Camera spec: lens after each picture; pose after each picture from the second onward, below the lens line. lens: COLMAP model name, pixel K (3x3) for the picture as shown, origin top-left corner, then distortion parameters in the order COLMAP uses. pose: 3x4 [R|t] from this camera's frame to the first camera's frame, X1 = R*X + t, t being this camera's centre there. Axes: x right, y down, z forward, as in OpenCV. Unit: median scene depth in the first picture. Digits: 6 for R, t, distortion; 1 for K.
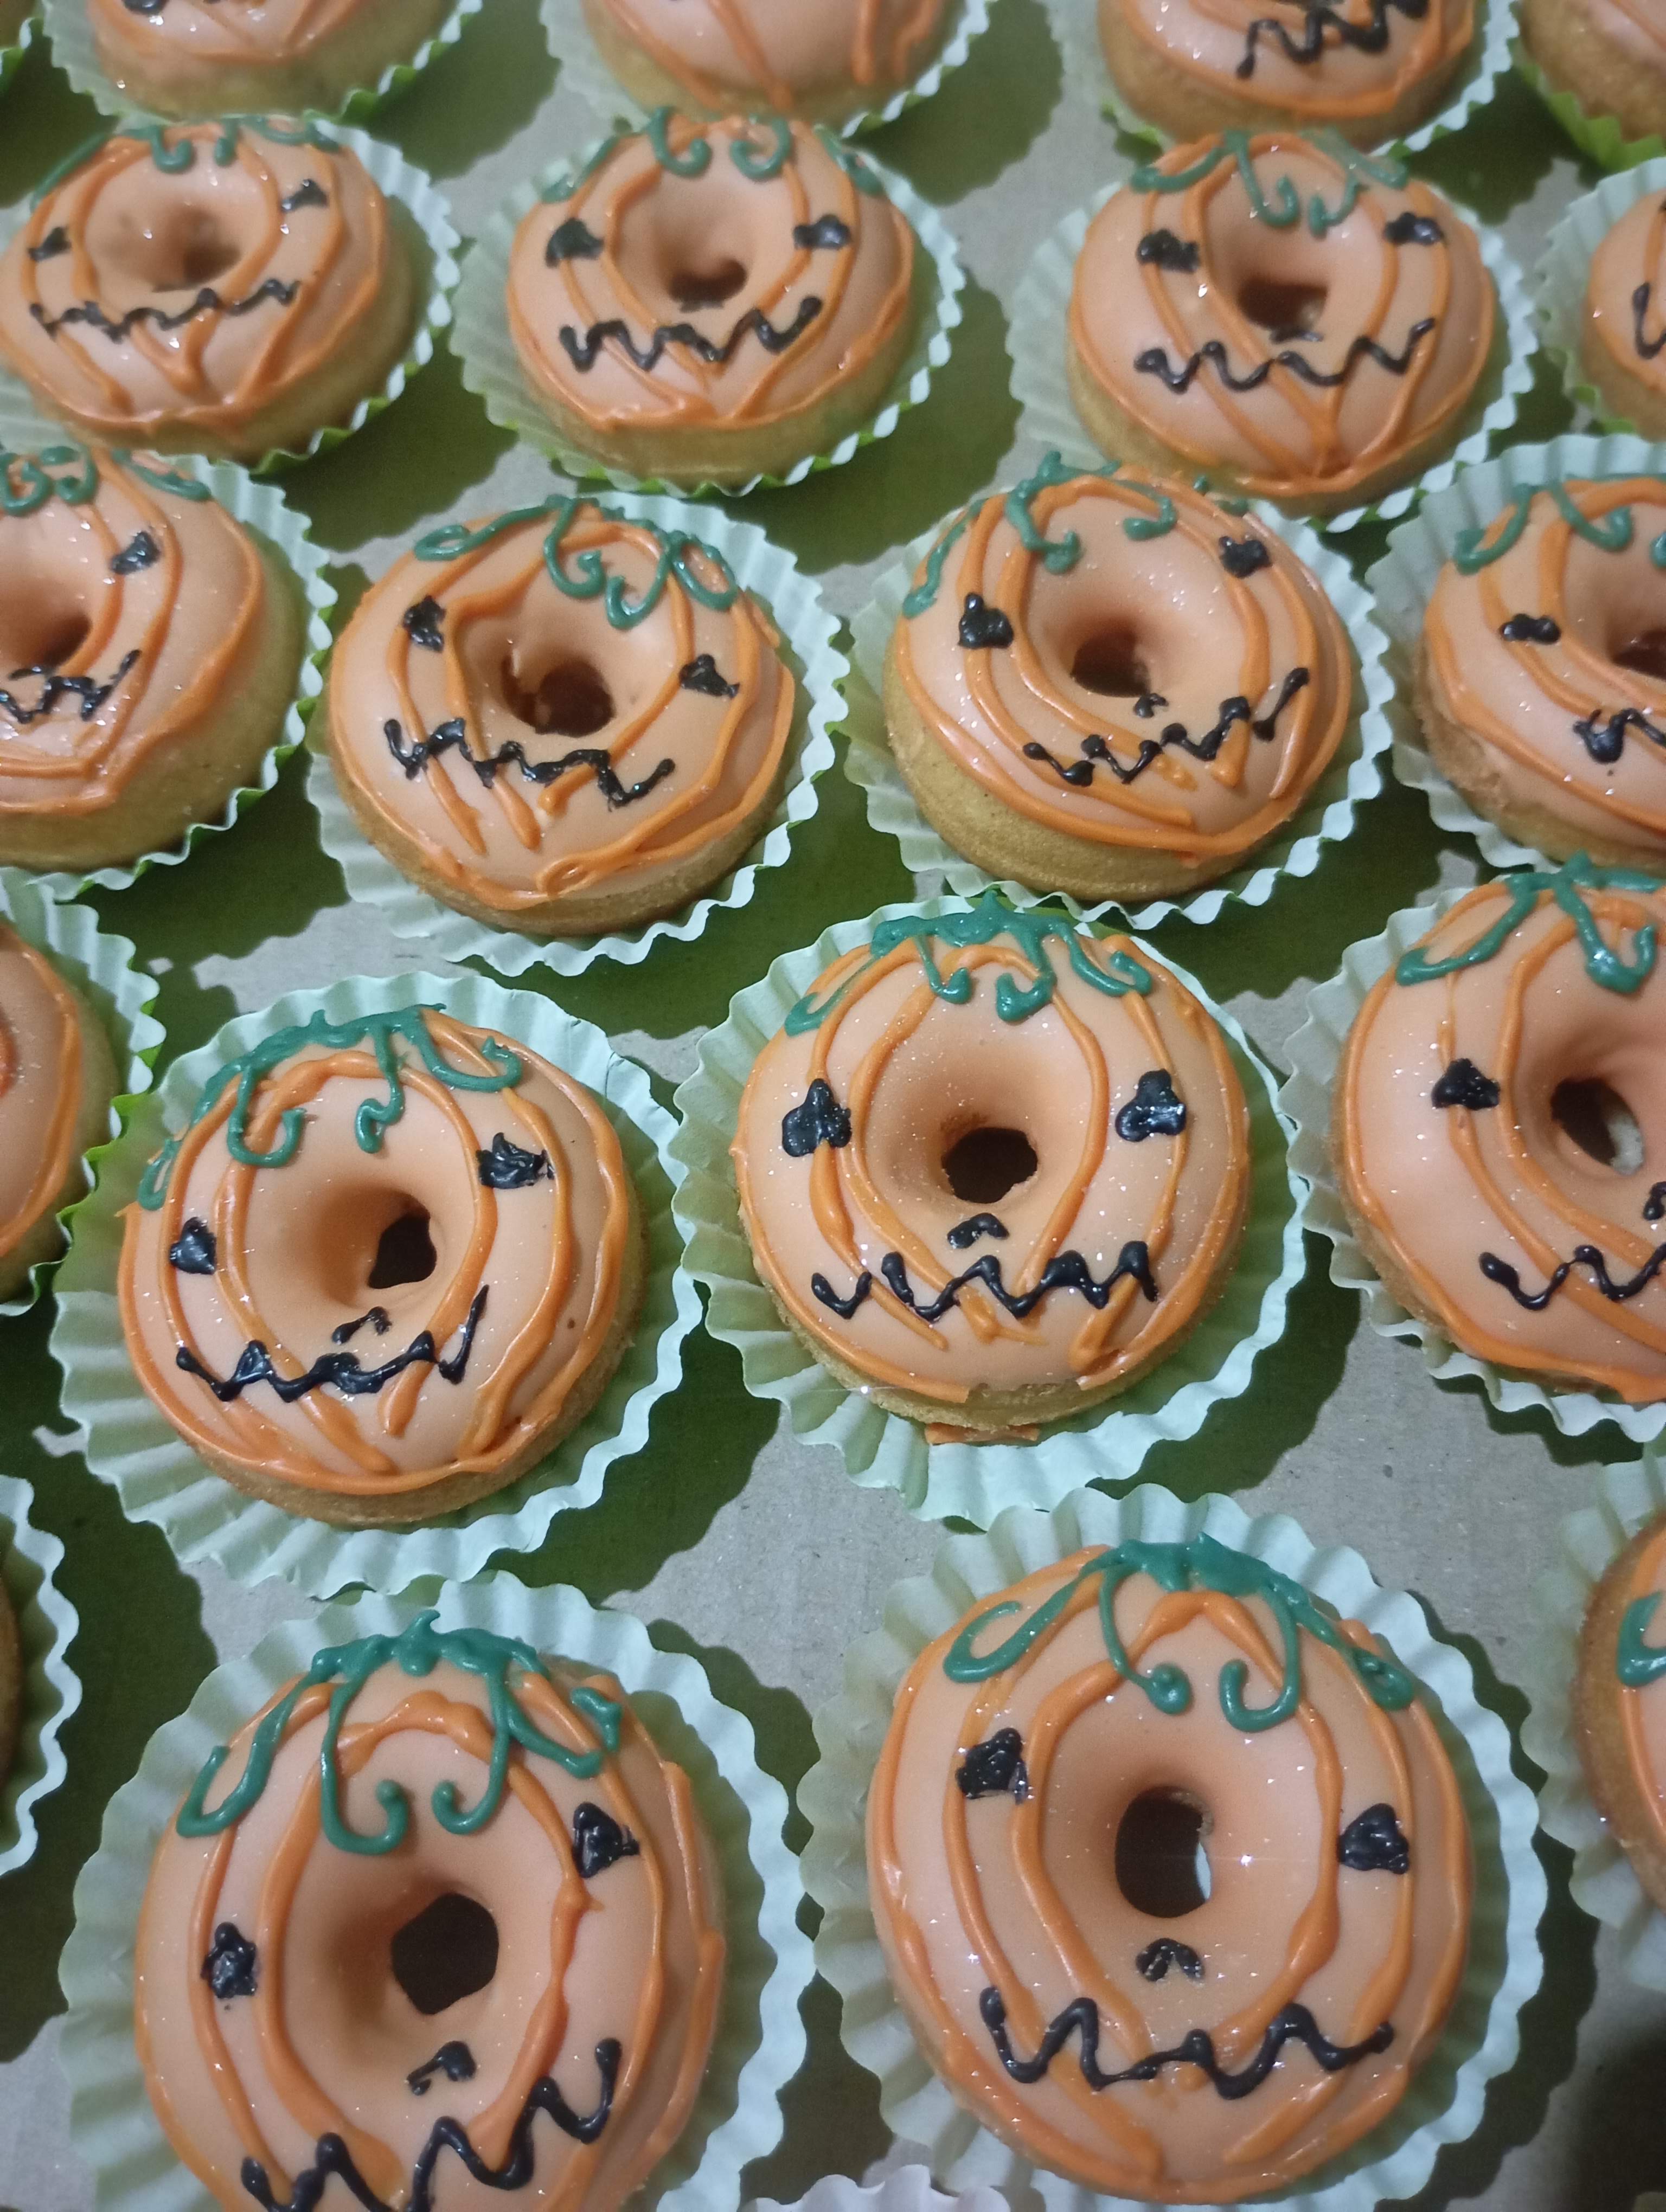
lens RADIAL K [[1962.7, 0, 850.5], [0, 1962.7, 1098.2], [0, 0, 1]] dist [0.044500, -0.111823]
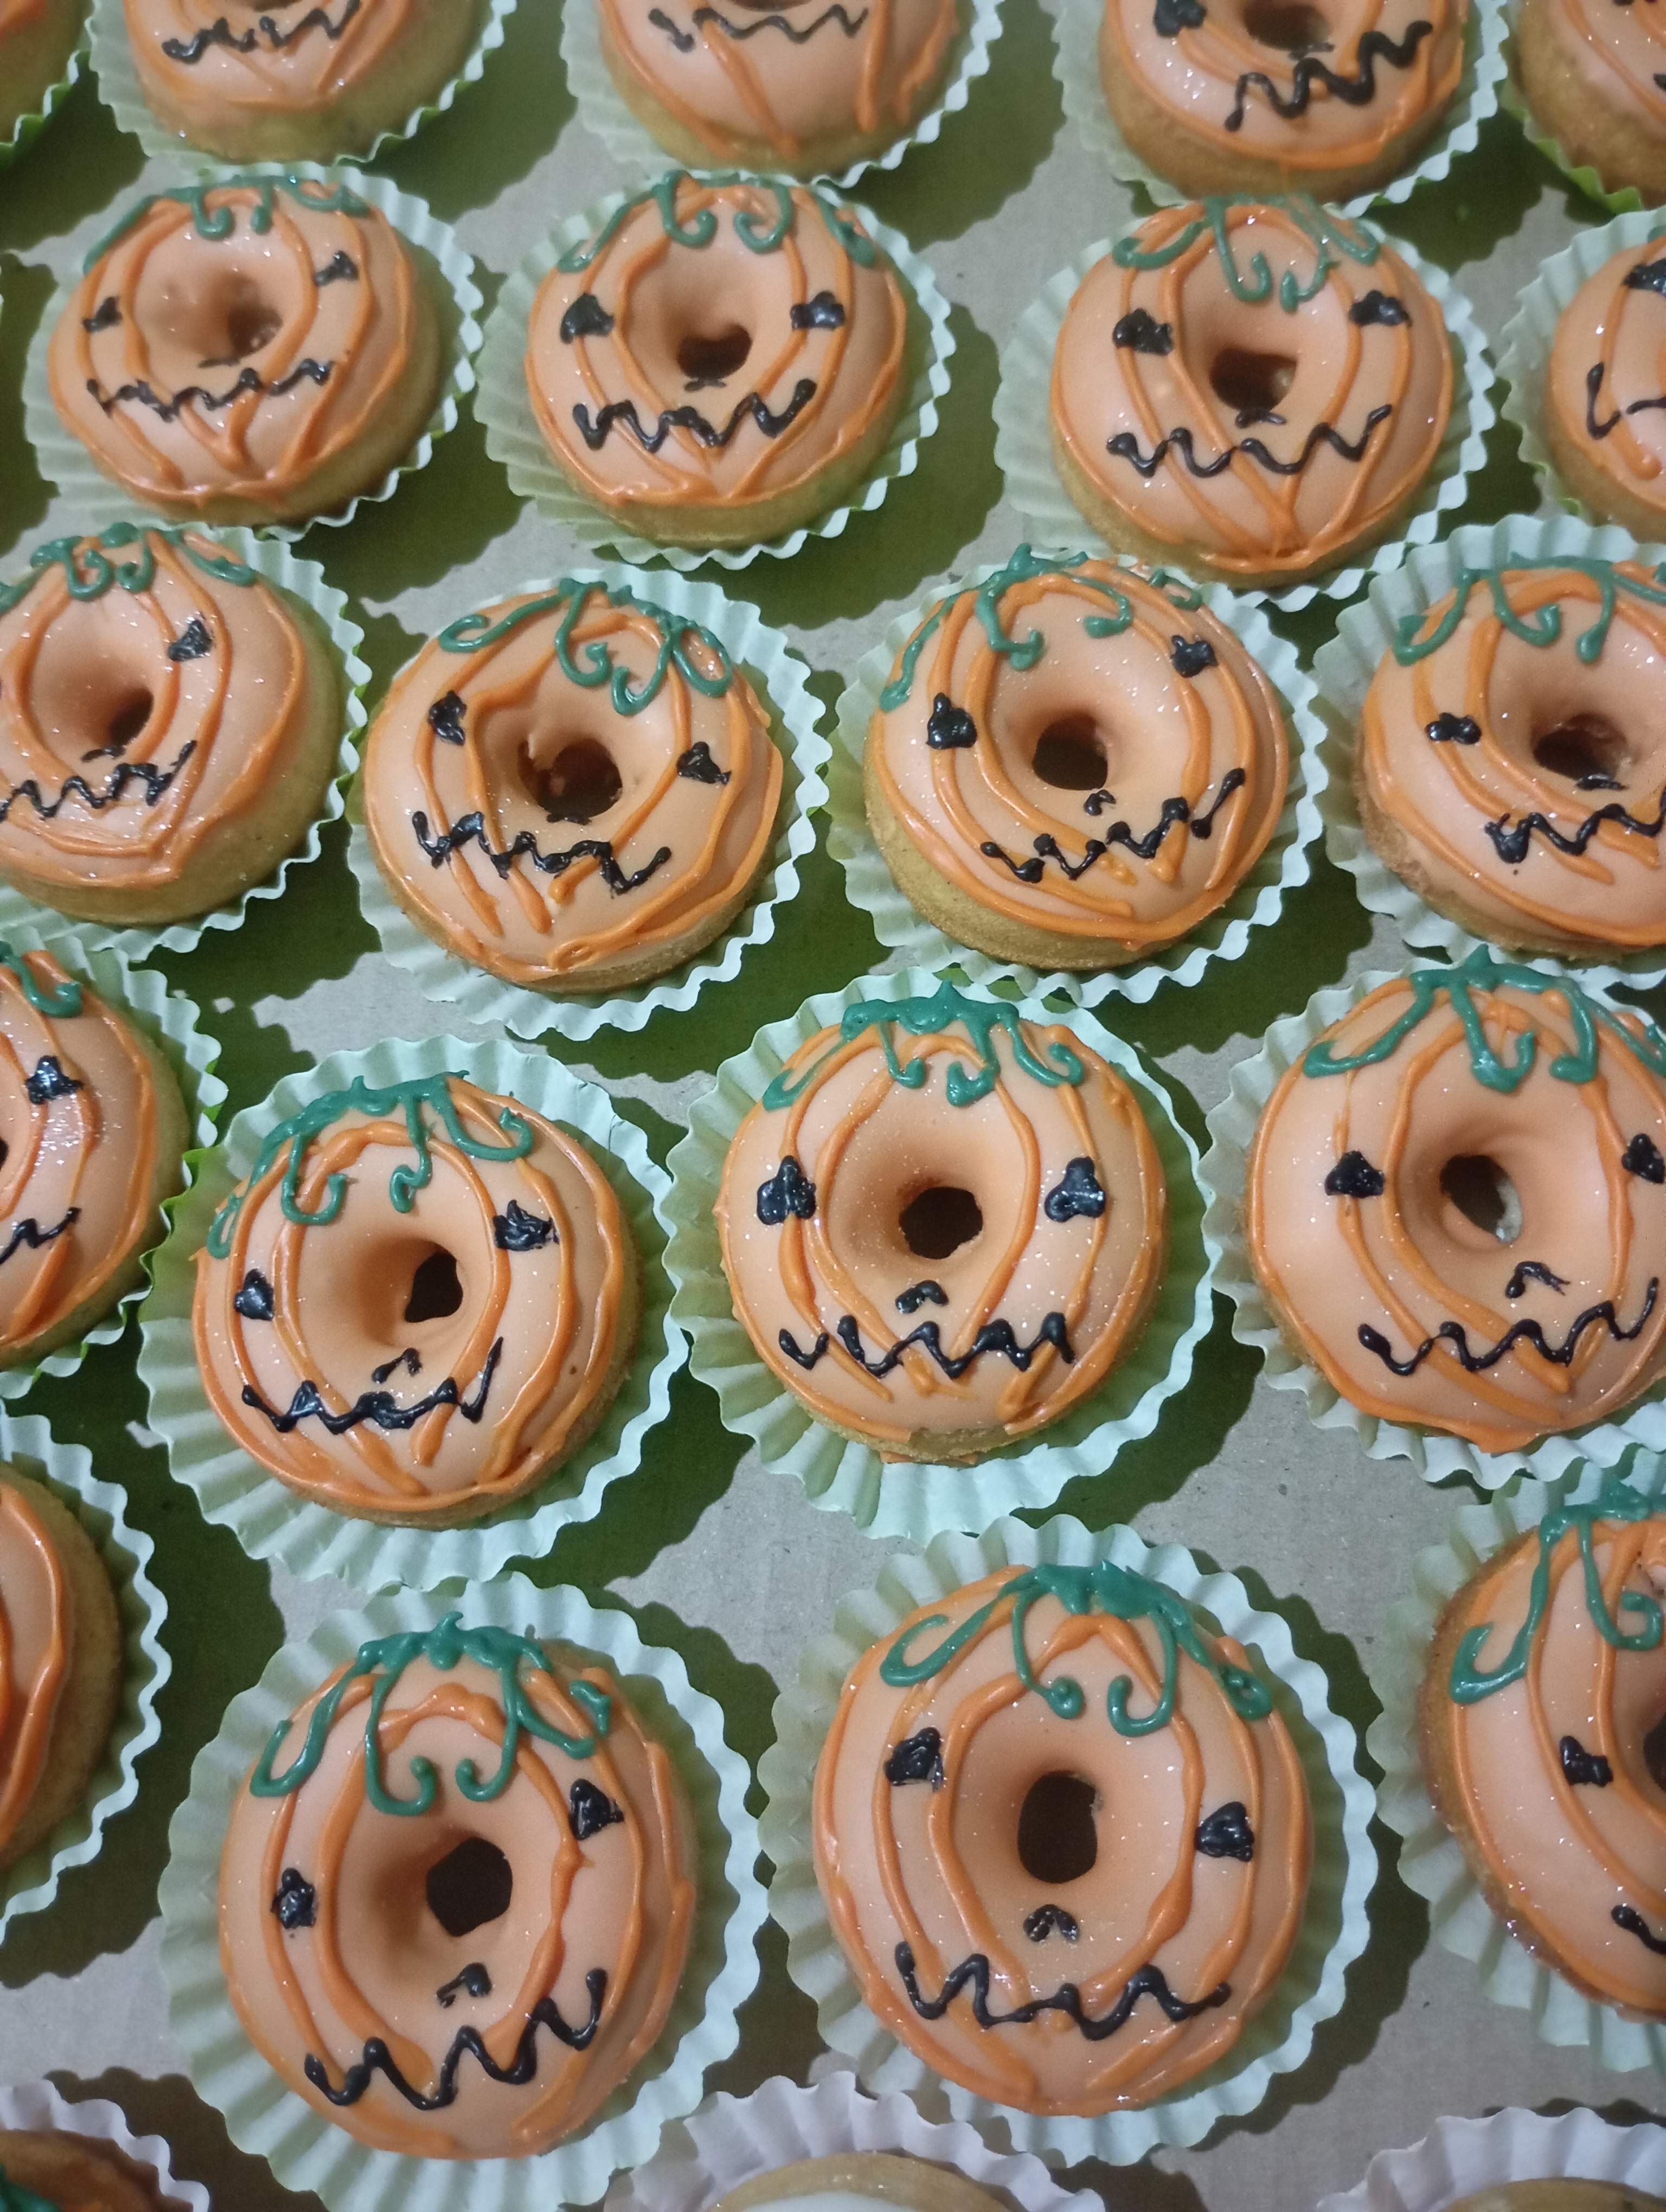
lens RADIAL K [[1962.7, 0, 845.6], [0, 1962.7, 1103.2], [0, 0, 1]] dist [0.044500, -0.111823]
pose [[0.999061, 0.015479, -0.040458, 0.060831], [-0.010525, 0.992728, 0.119919, -0.173006], [0.042020, -0.119381, 0.991959, -0.128761]]
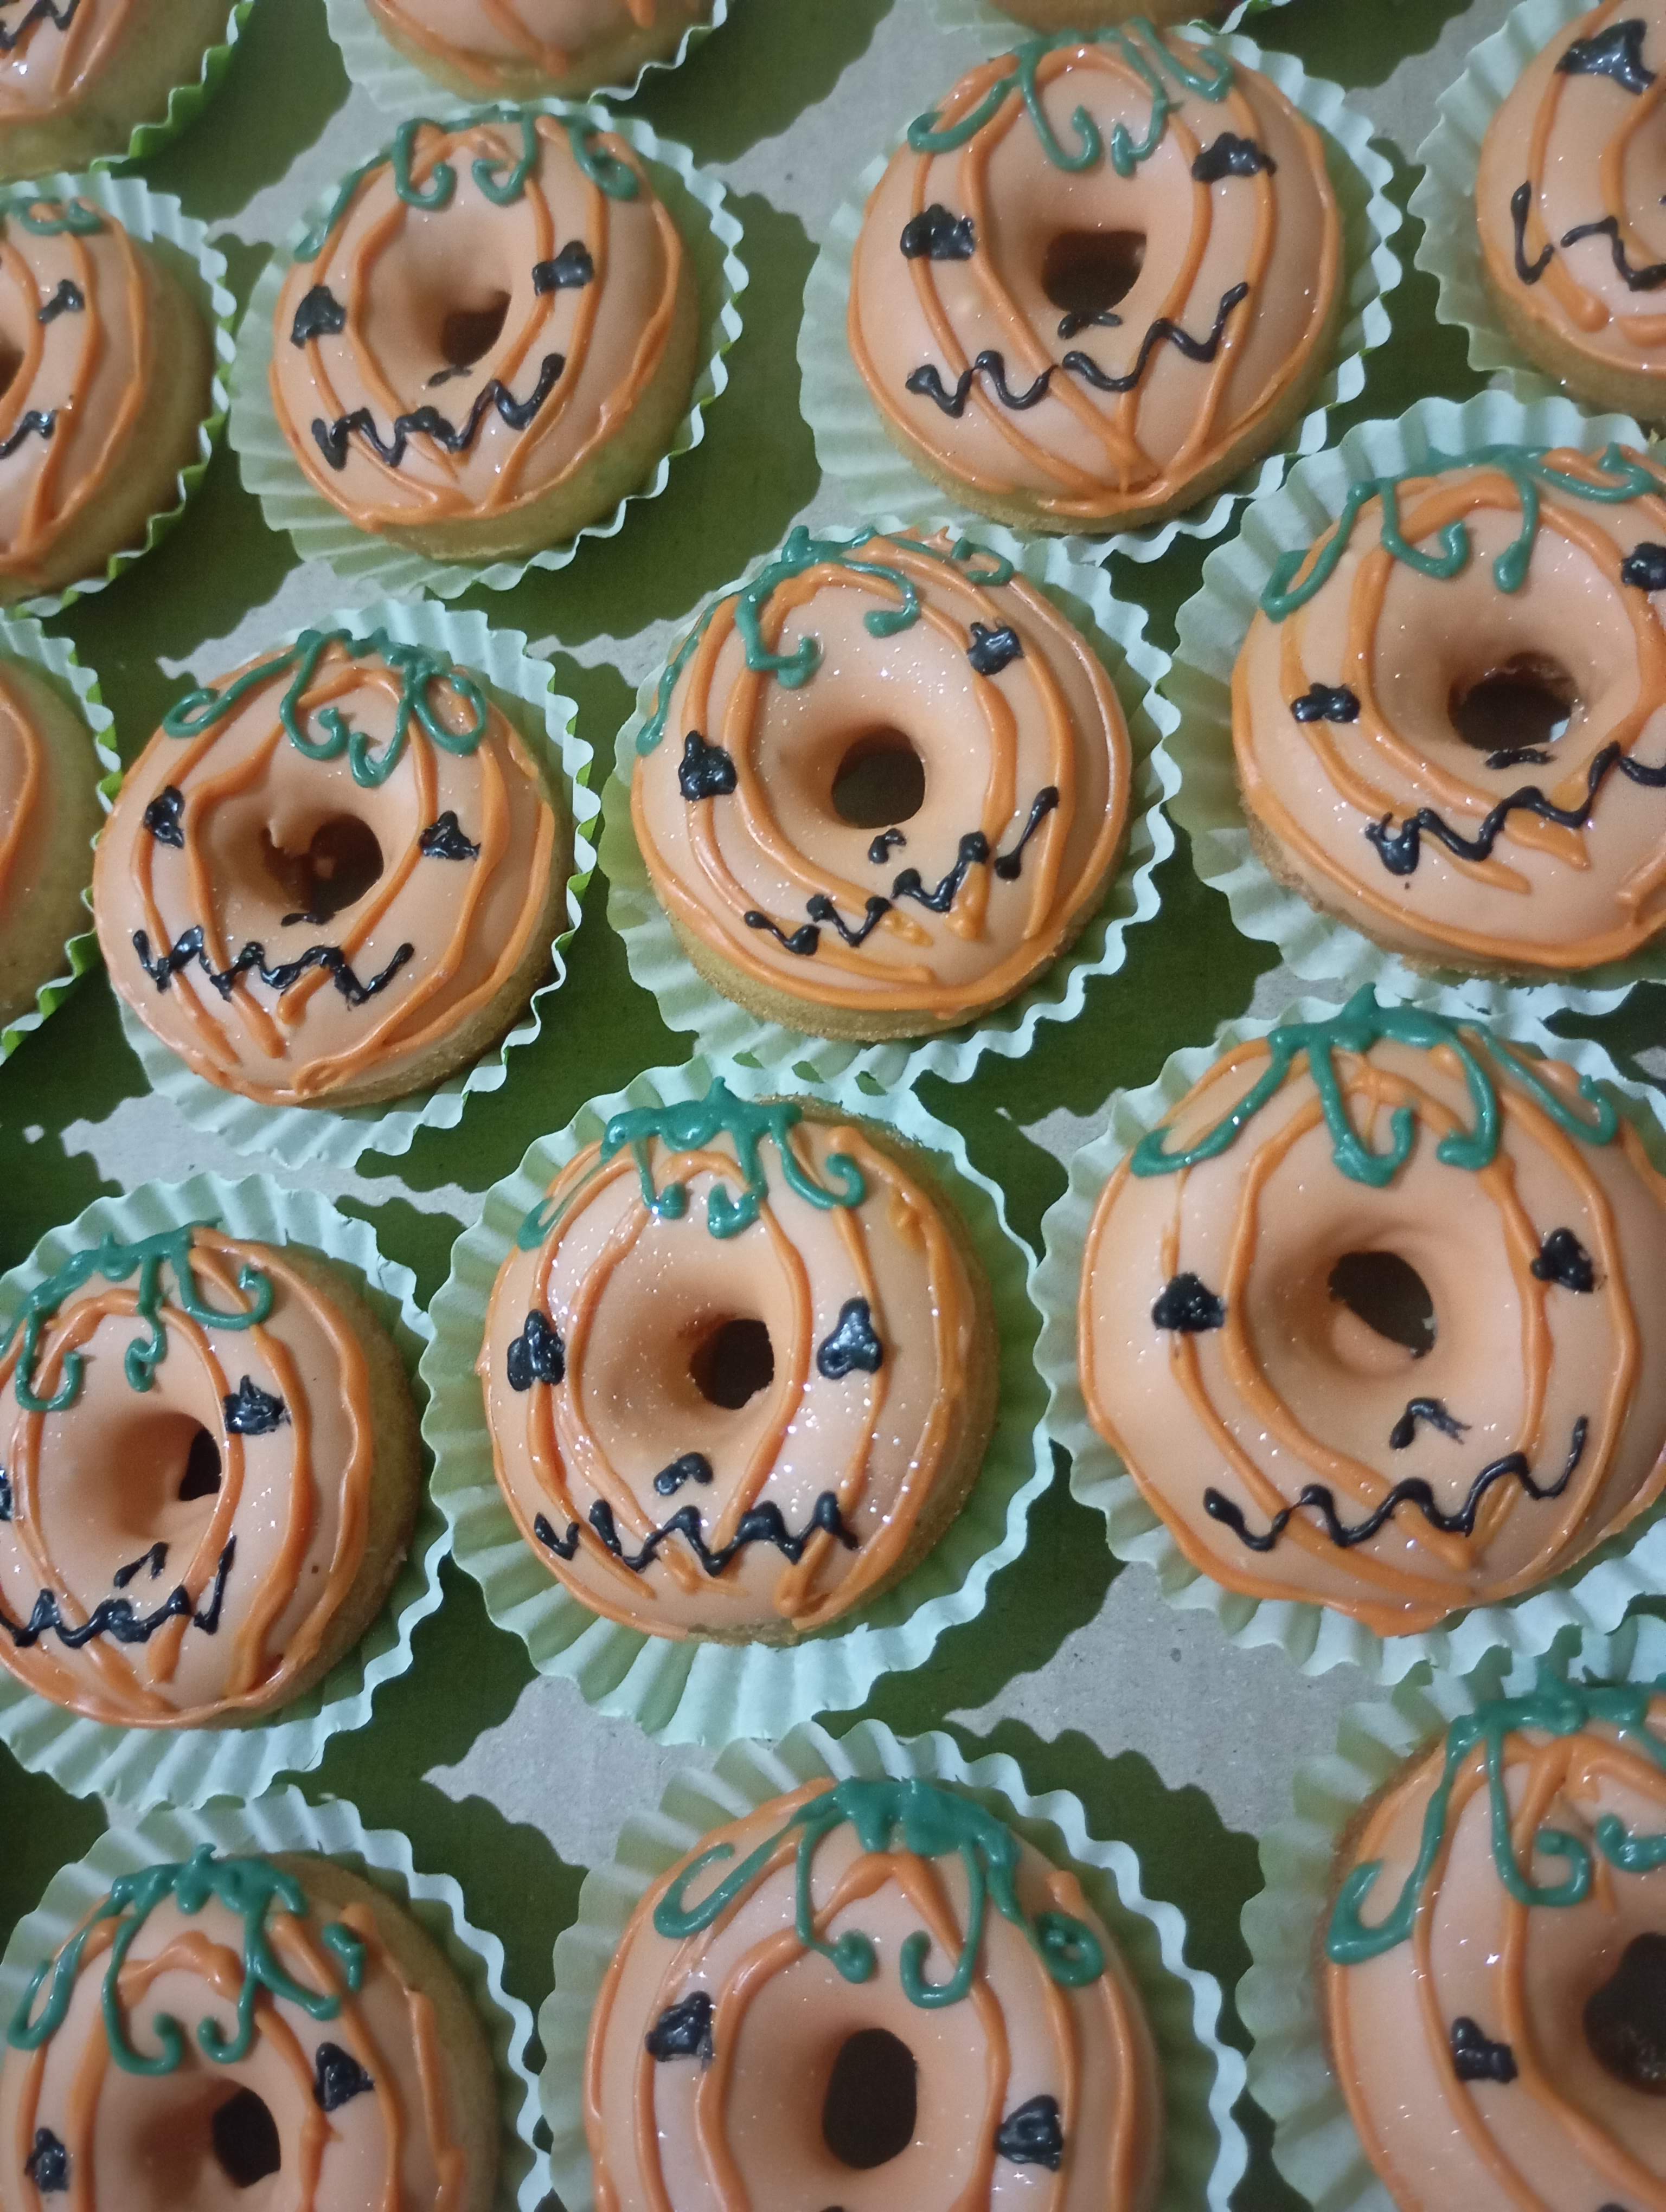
lens RADIAL K [[1962.7, 0, 834.4], [0, 1962.7, 1101.2], [0, 0, 1]] dist [0.044500, -0.111823]
pose [[0.971496, -0.057137, -0.230068, 0.351419], [0.102696, 0.976159, 0.191224, -0.276544], [0.213657, -0.209400, 0.954202, 0.109461]]
